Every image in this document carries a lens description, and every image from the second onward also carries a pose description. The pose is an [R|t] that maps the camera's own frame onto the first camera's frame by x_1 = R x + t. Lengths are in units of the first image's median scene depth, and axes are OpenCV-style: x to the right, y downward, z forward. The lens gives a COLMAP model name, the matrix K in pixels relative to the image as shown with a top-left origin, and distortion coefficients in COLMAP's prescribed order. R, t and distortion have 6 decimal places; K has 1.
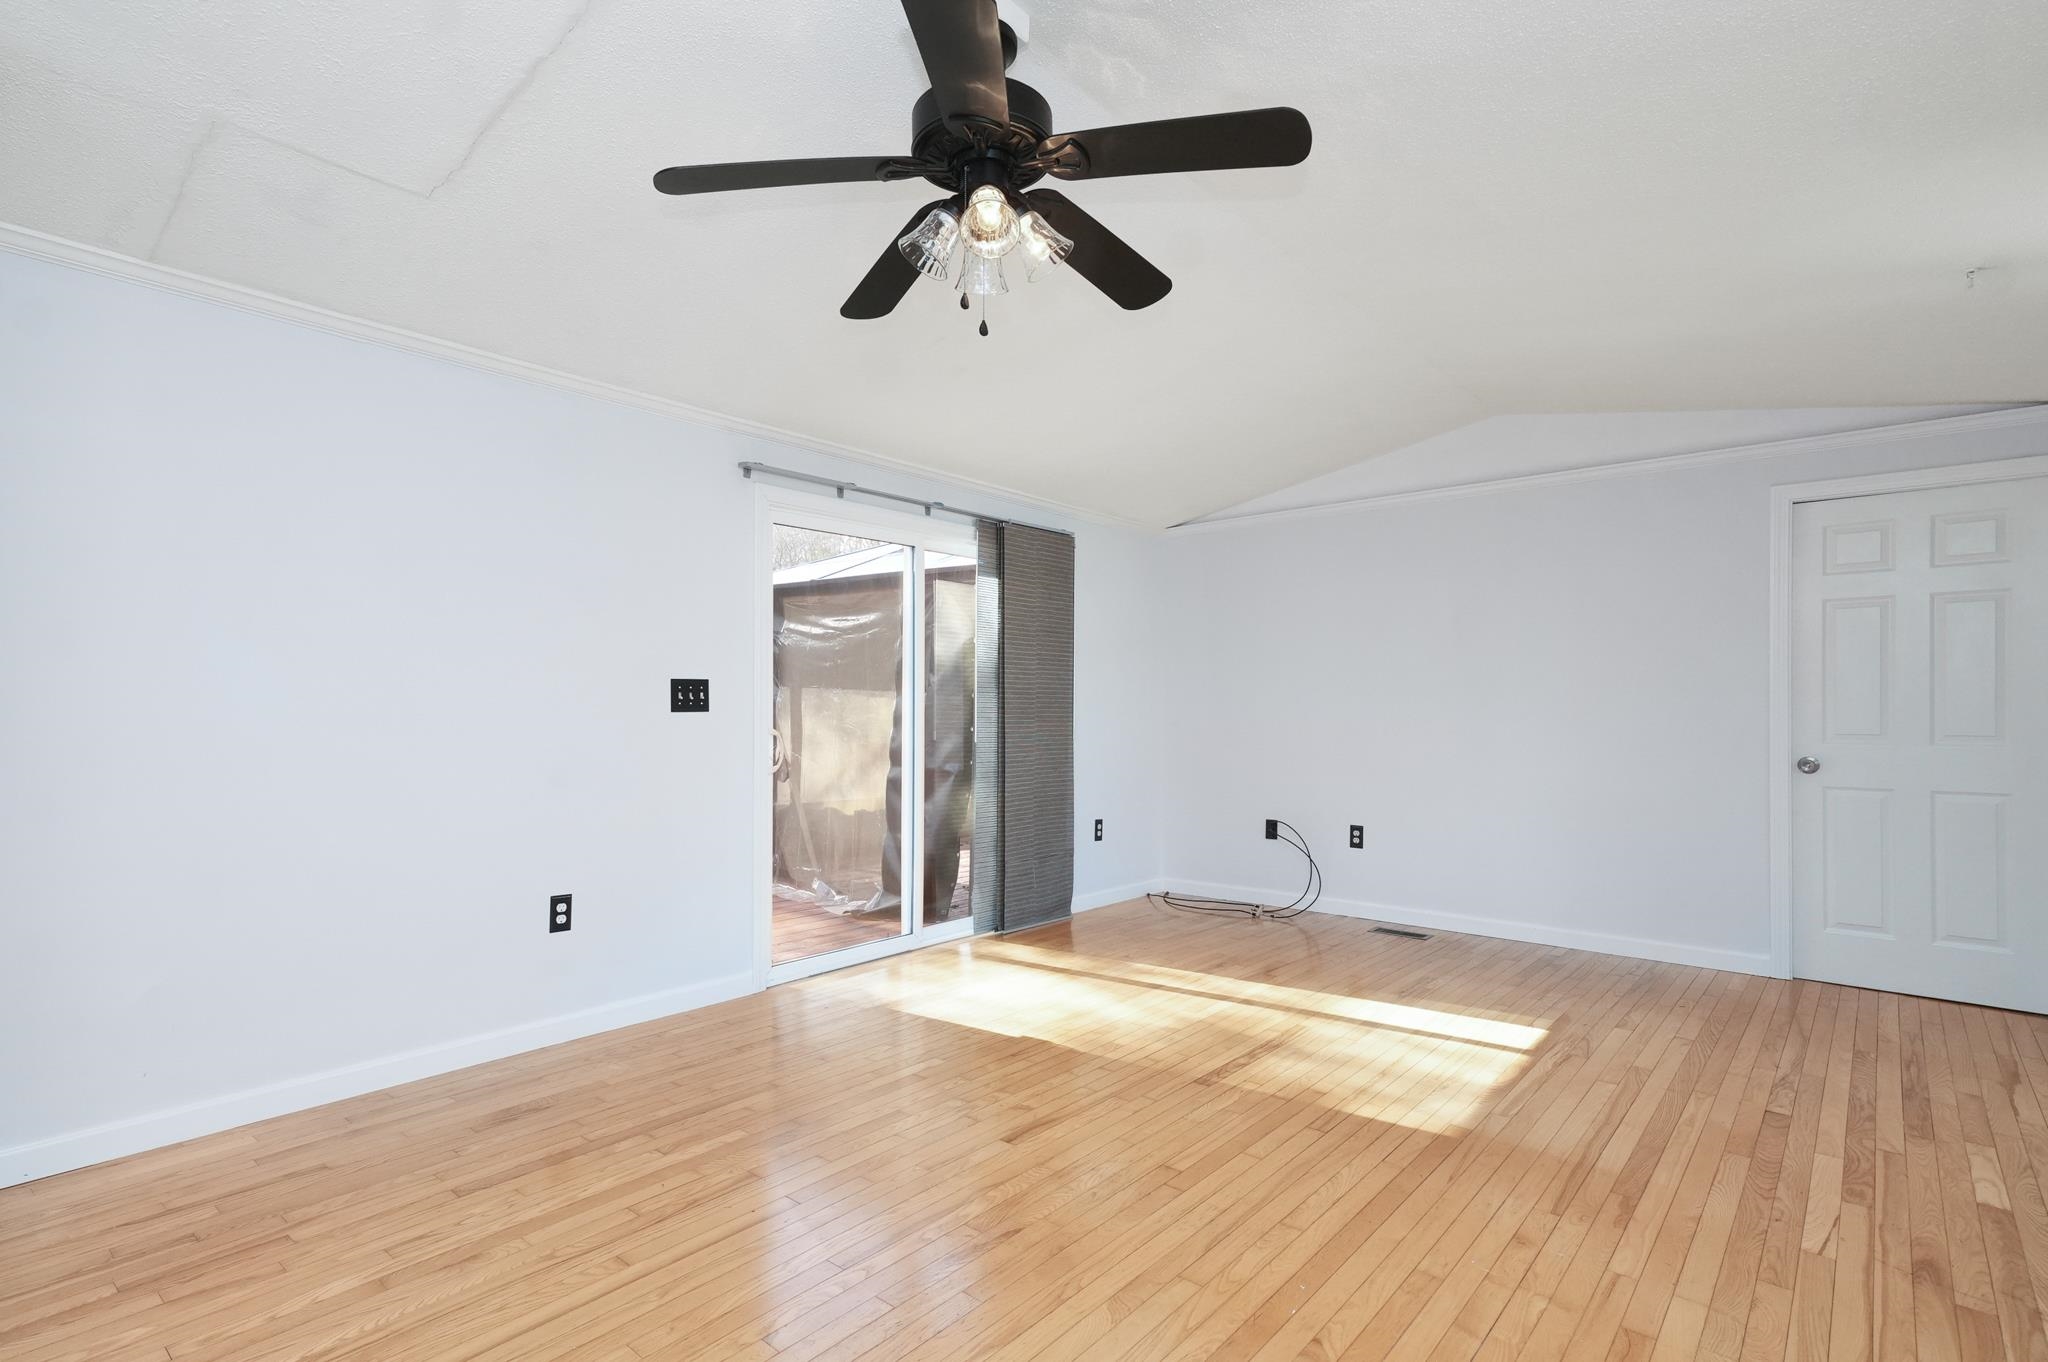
lens RADIAL K [[999.0, 0, 1014.5], [0, 999.0, 715.1], [0, 0, 1]] dist [0.016776, 0.004233]
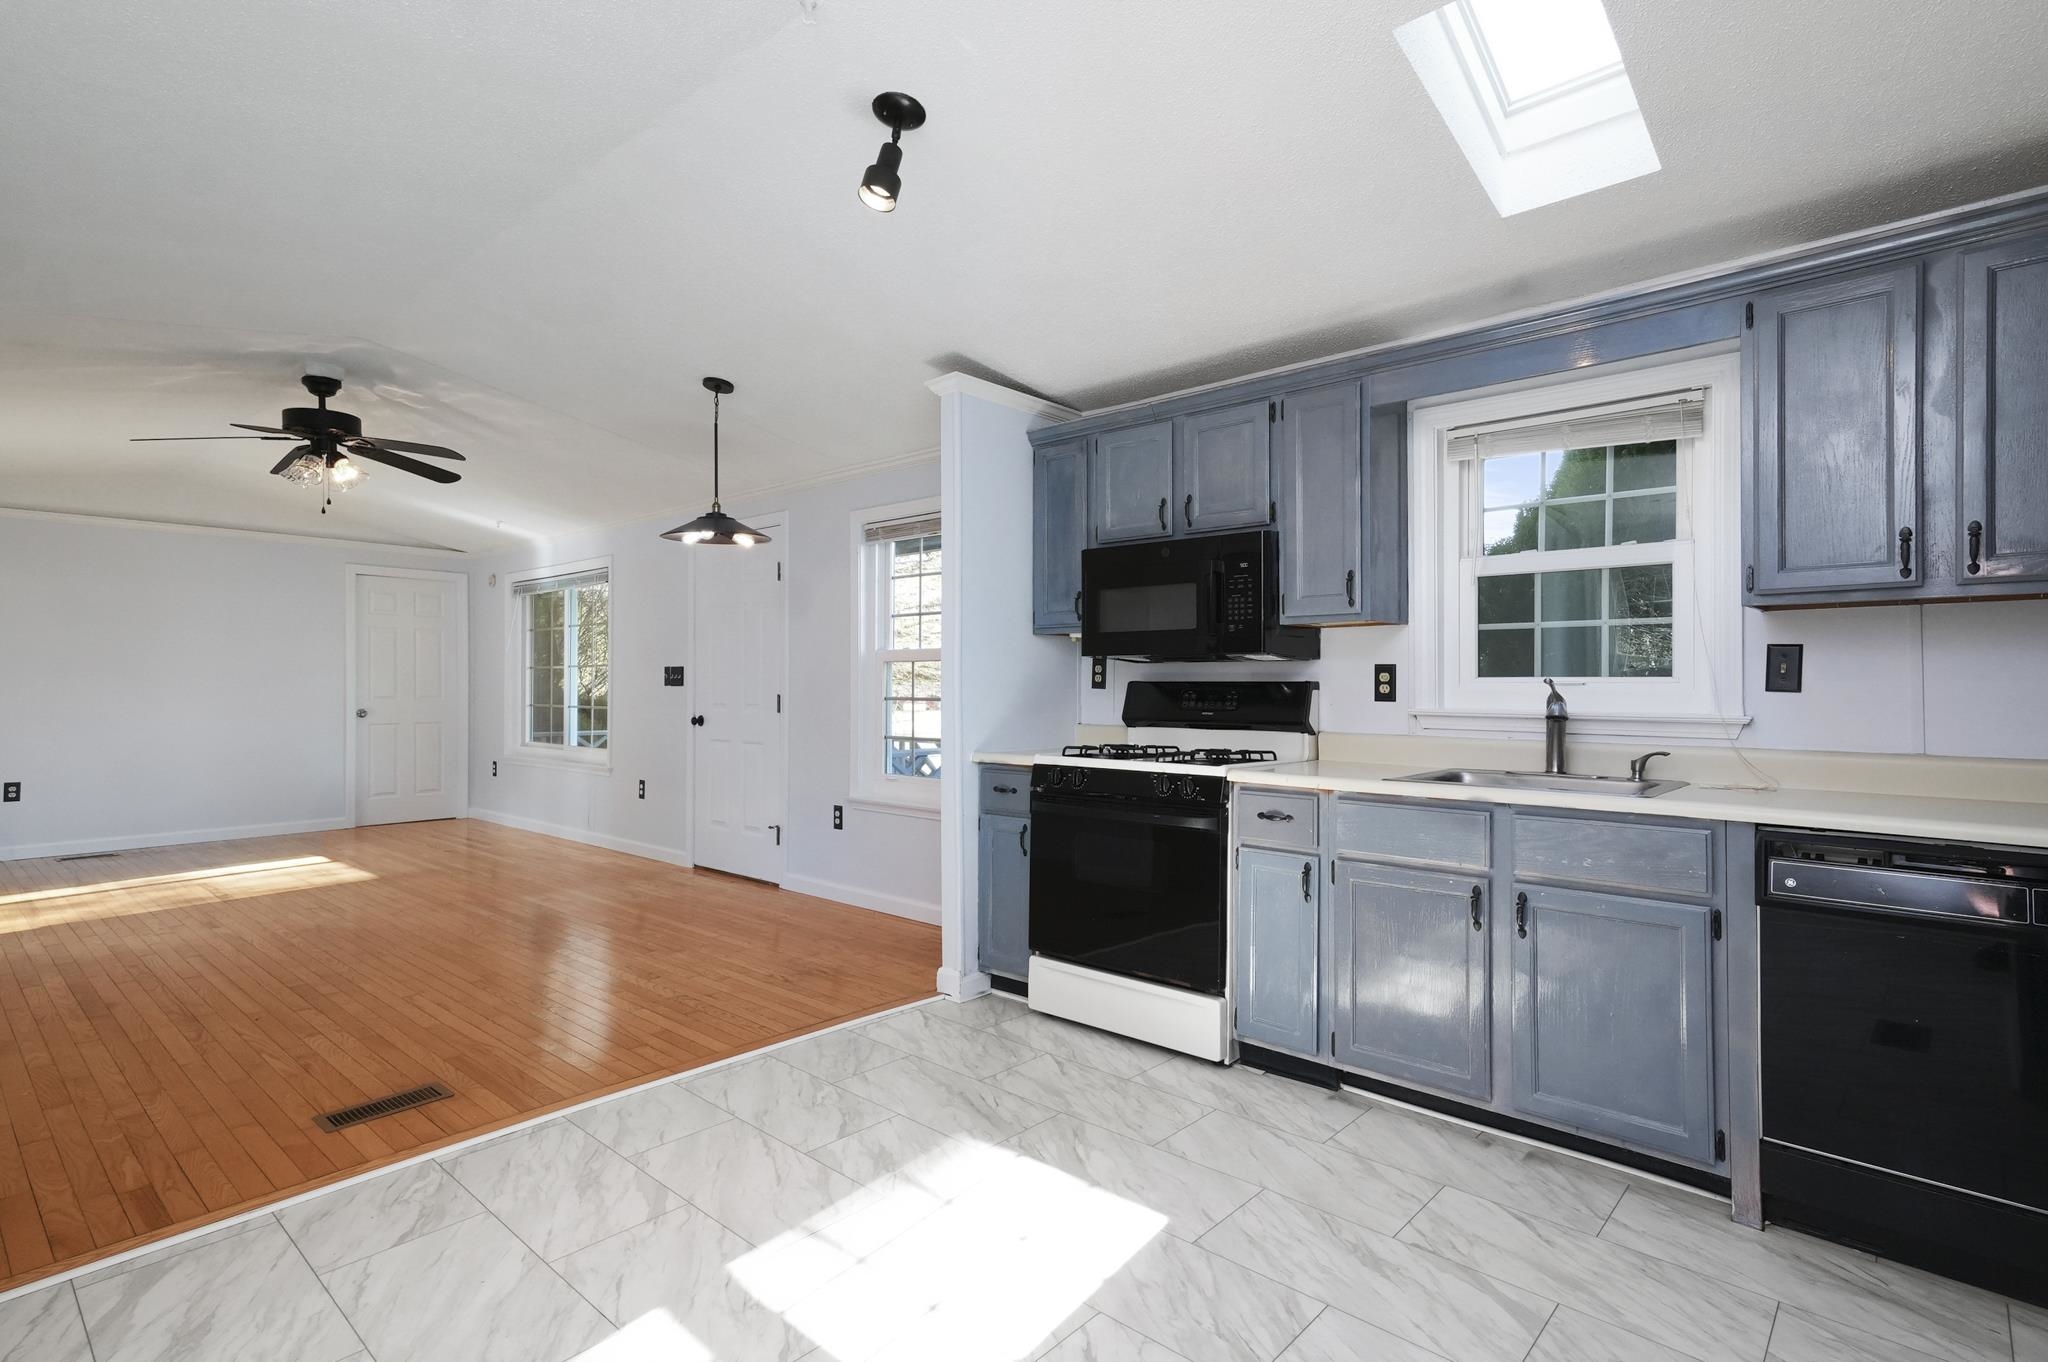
lens RADIAL K [[999.0, 0, 1030.4], [0, 999.0, 679.1], [0, 0, 1]] dist [0.016776, 0.004233]
pose [[0.013472, 0.004675, 0.999898, -1.274332], [0.005465, 0.999974, -0.004749, 0.001527], [-0.999894, 0.005528, 0.013446, -0.330041]]
